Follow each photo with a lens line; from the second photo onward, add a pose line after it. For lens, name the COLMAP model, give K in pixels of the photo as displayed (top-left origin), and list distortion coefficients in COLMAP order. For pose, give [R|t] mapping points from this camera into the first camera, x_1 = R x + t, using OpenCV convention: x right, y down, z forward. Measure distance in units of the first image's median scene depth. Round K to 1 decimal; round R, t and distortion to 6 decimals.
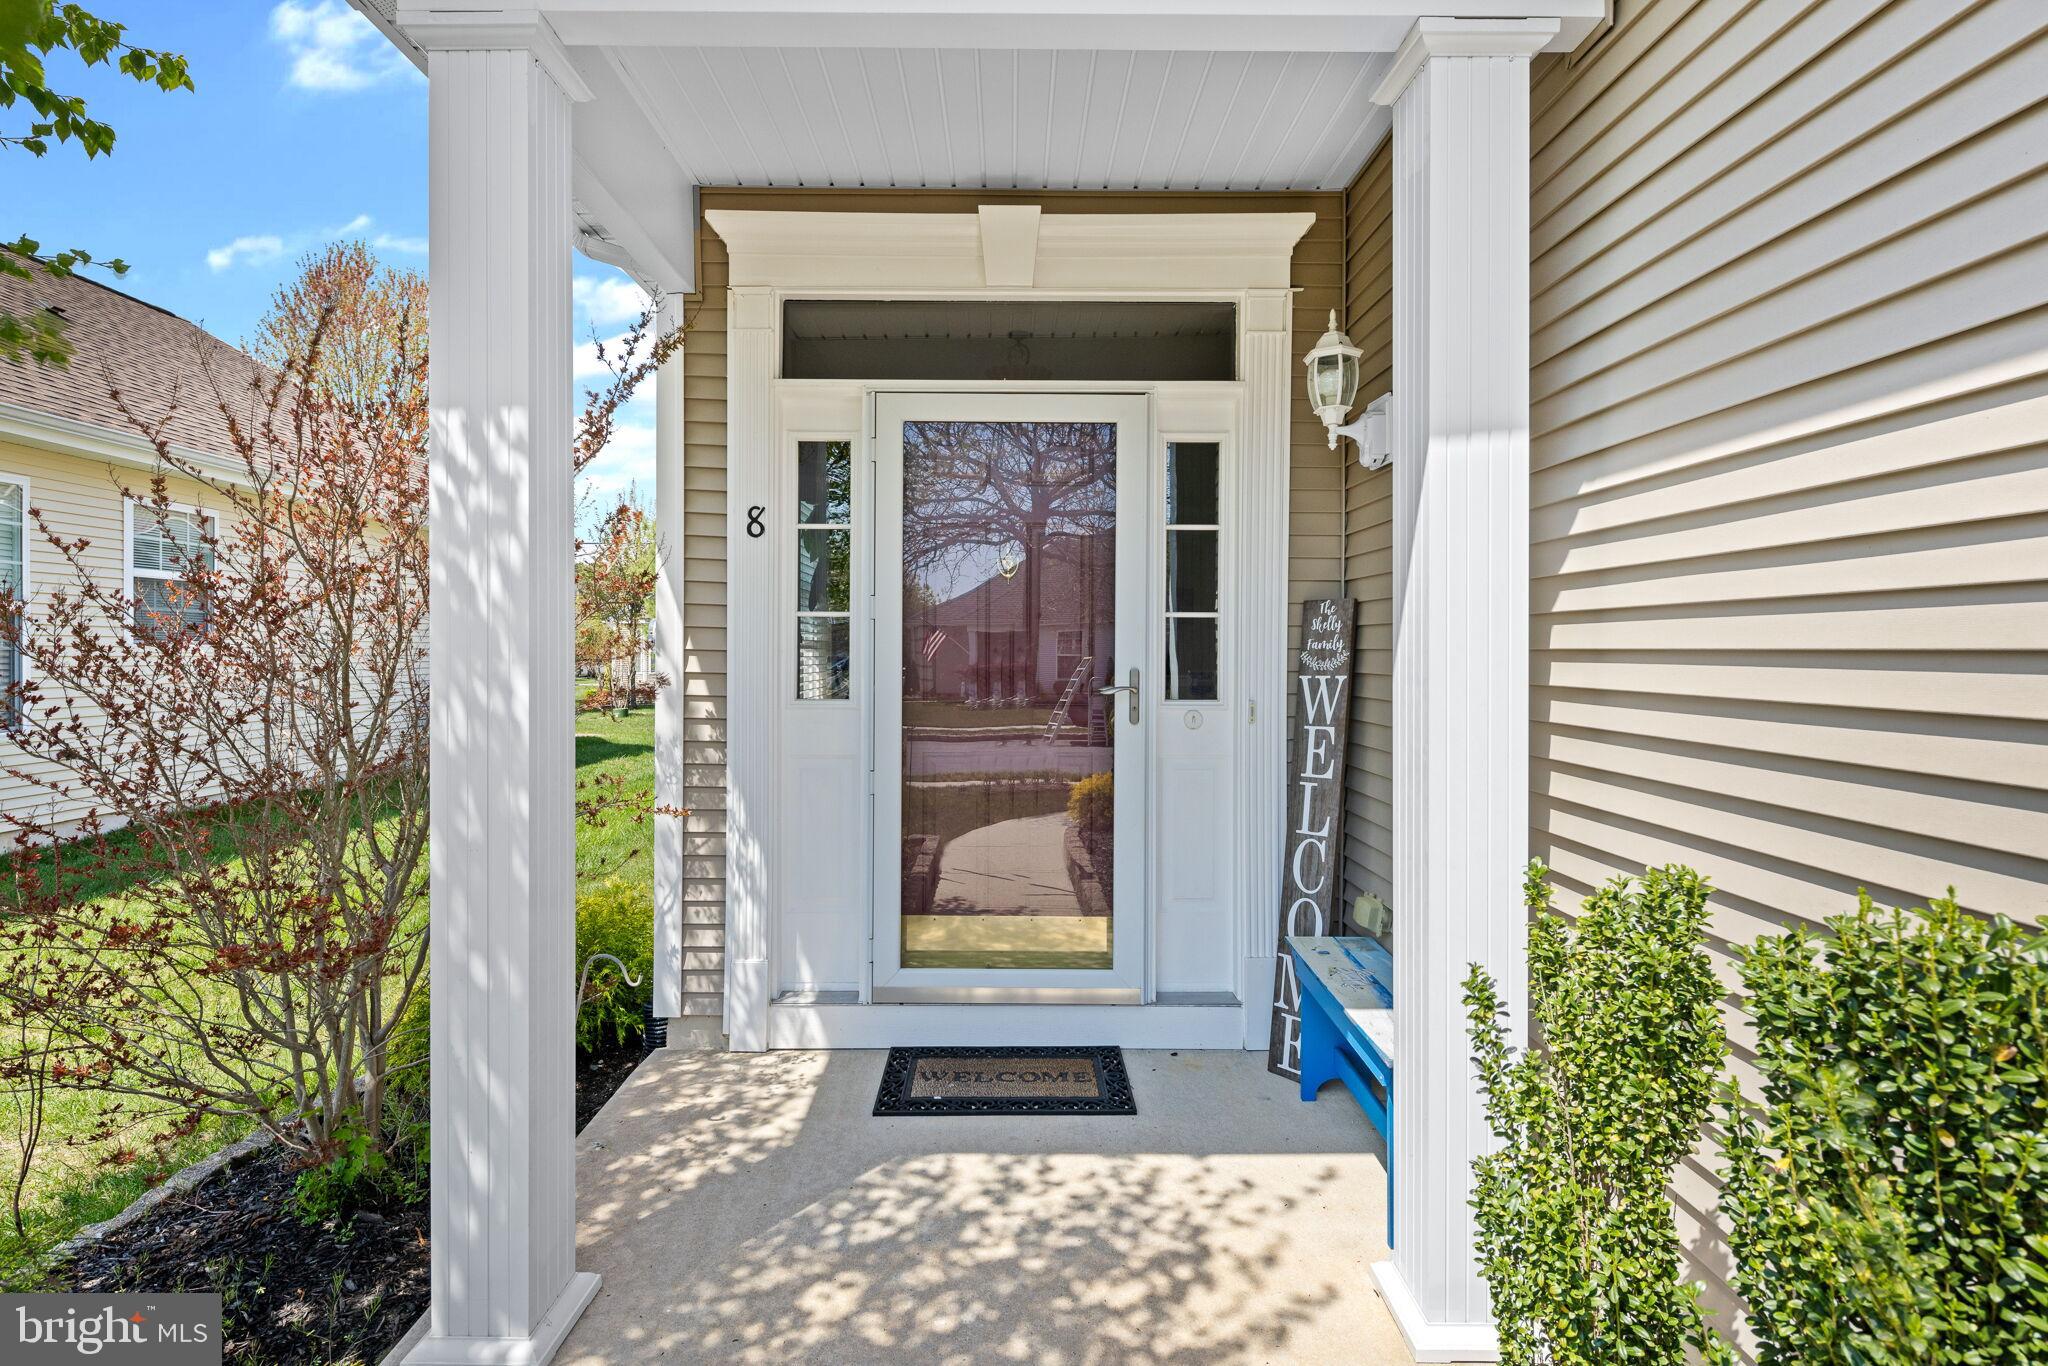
lens RADIAL K [[993.6, 0, 1021.0], [0, 993.6, 664.4], [0, 0, 1]] dist [0.001655, -0.000085]
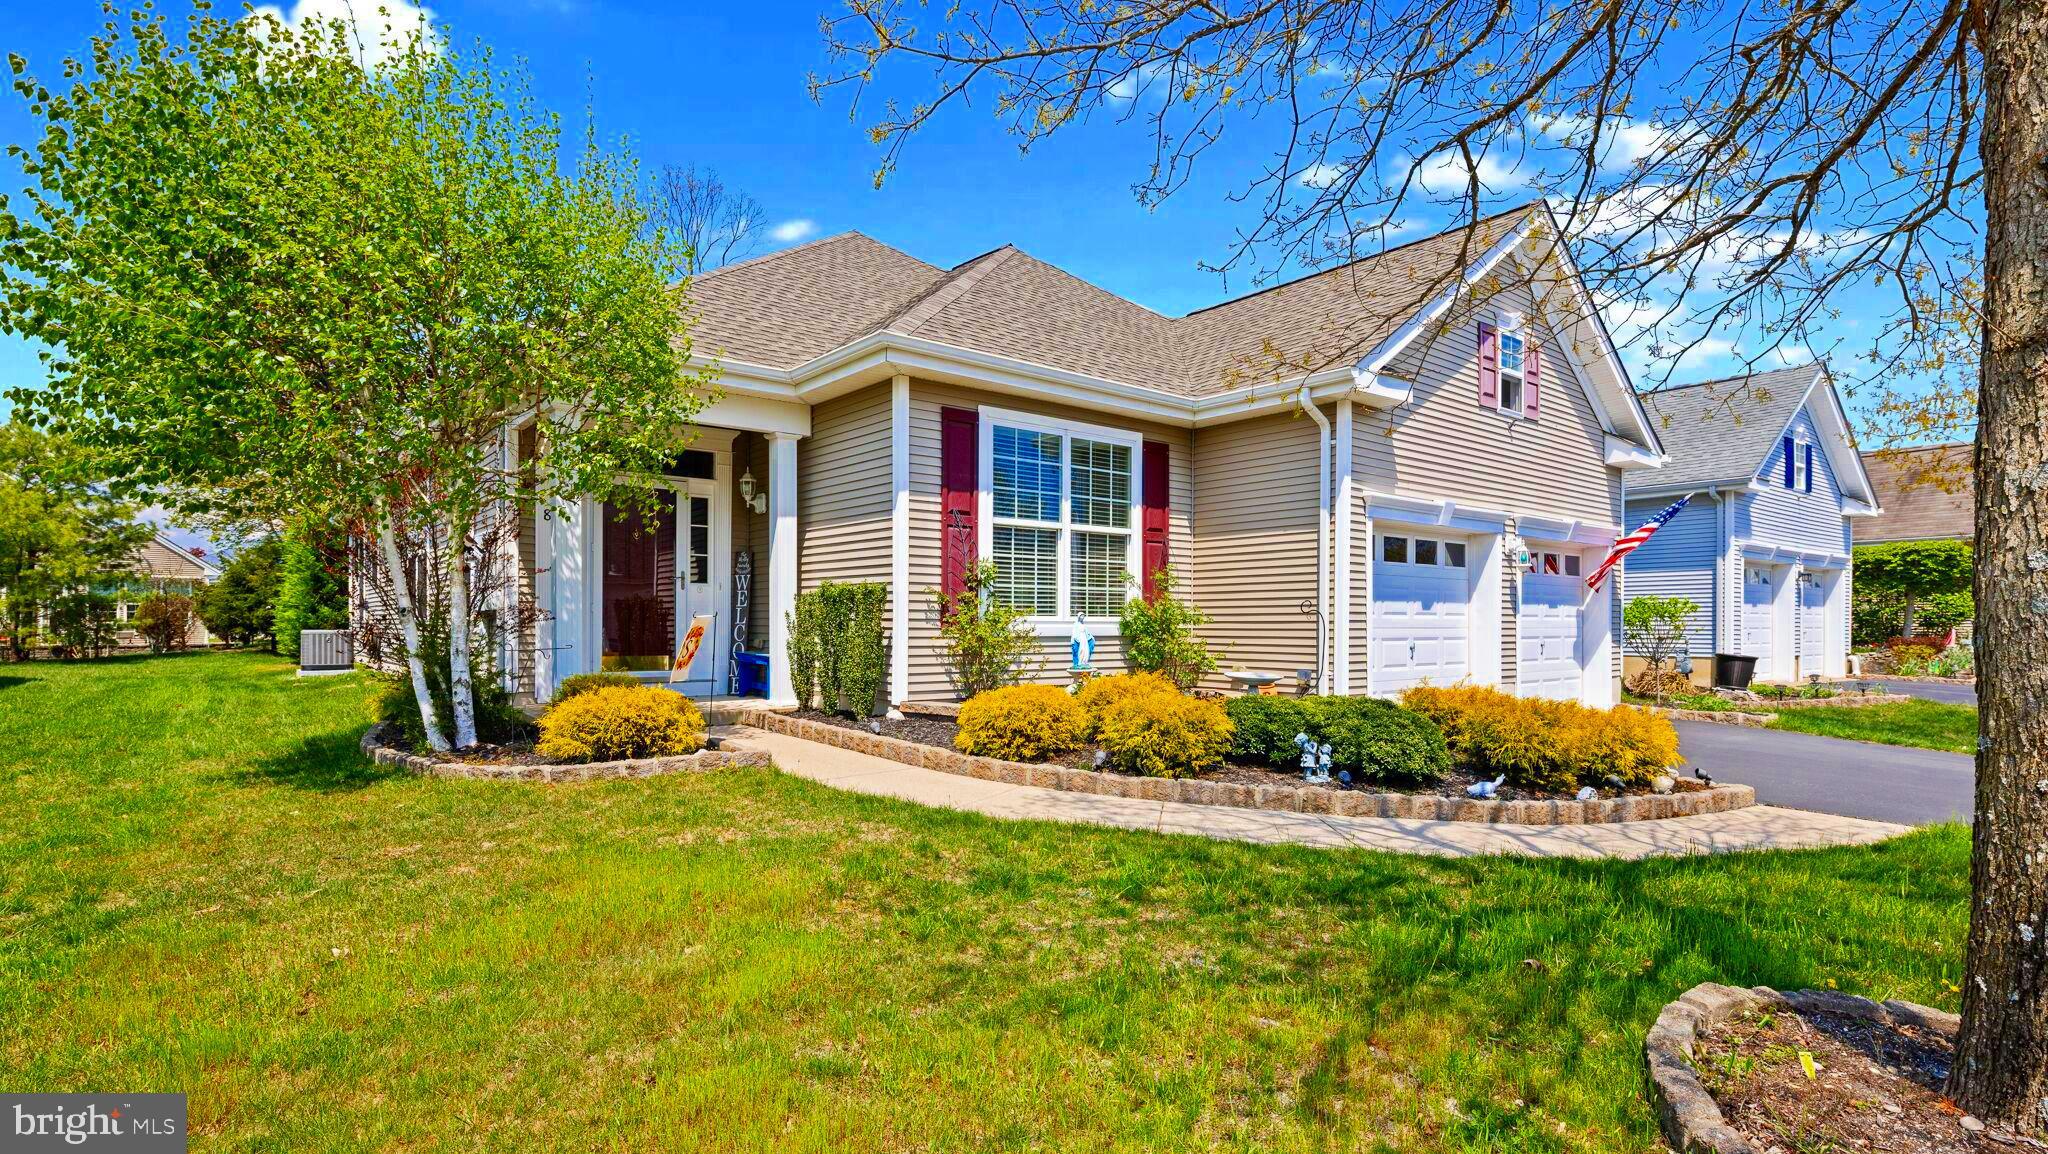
lens RADIAL K [[972.9, 0, 1037.8], [0, 972.9, 619.3], [0, 0, 1]] dist [-0.001914, -0.000048]
pose [[0.779096, -0.001389, 0.626903, -0.915803], [0.006559, 0.999961, -0.005935, 0.177970], [-0.626870, 0.008735, 0.779075, -2.026477]]
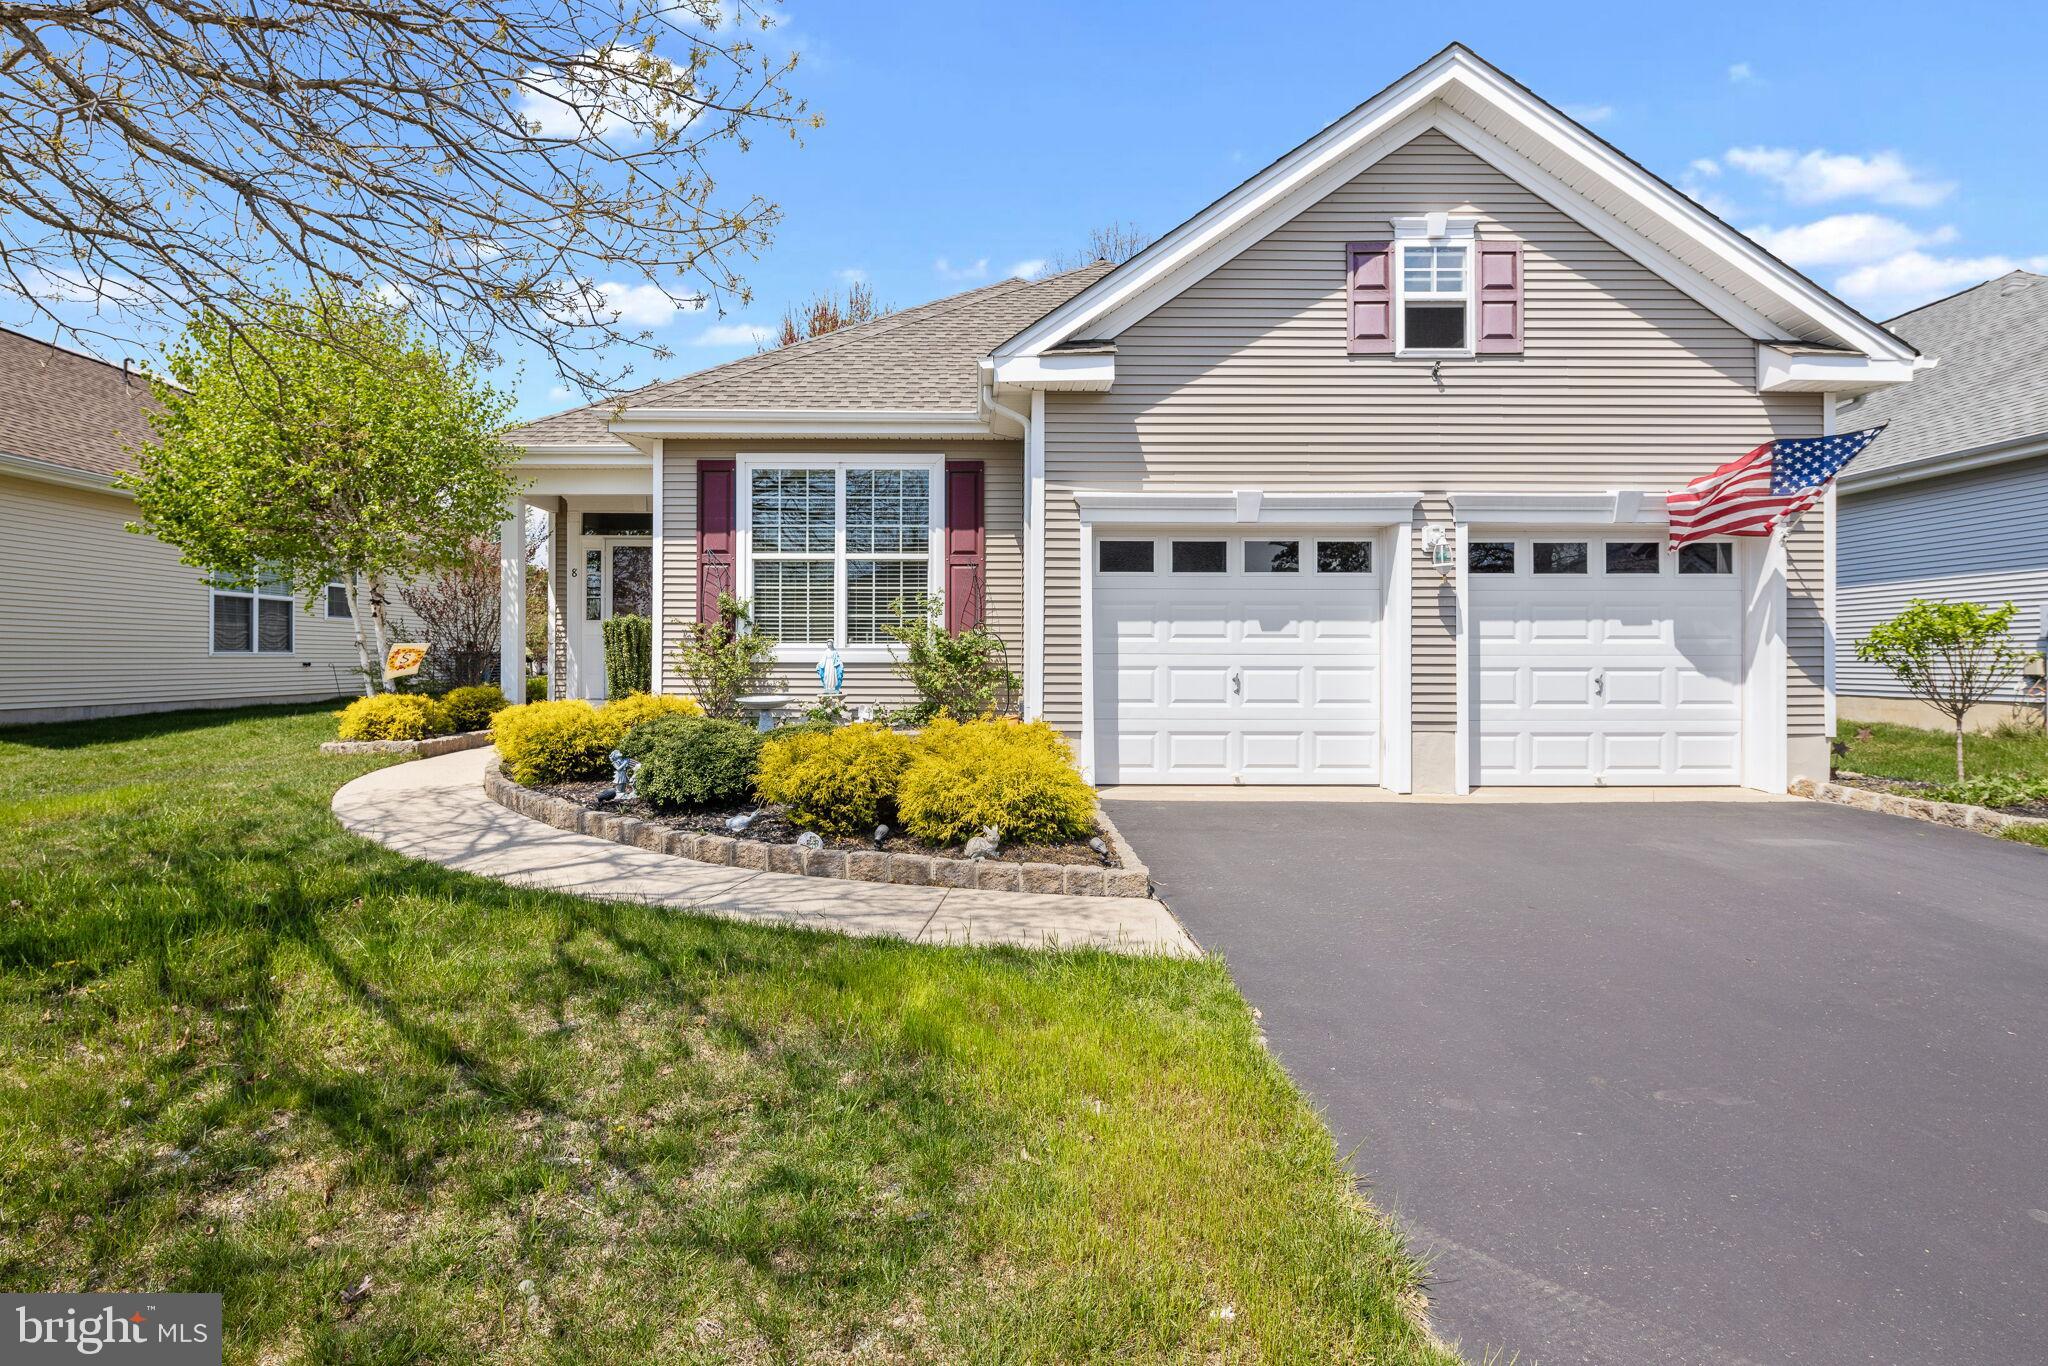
lens RADIAL K [[993.6, 0, 985.7], [0, 993.6, 650.8], [0, 0, 1]] dist [0.001655, -0.000085]
pose [[0.999940, -0.003623, 0.010309, 1.280365], [0.003793, 0.999857, -0.016464, 0.224403], [-0.010248, 0.016502, 0.999811, -2.844419]]
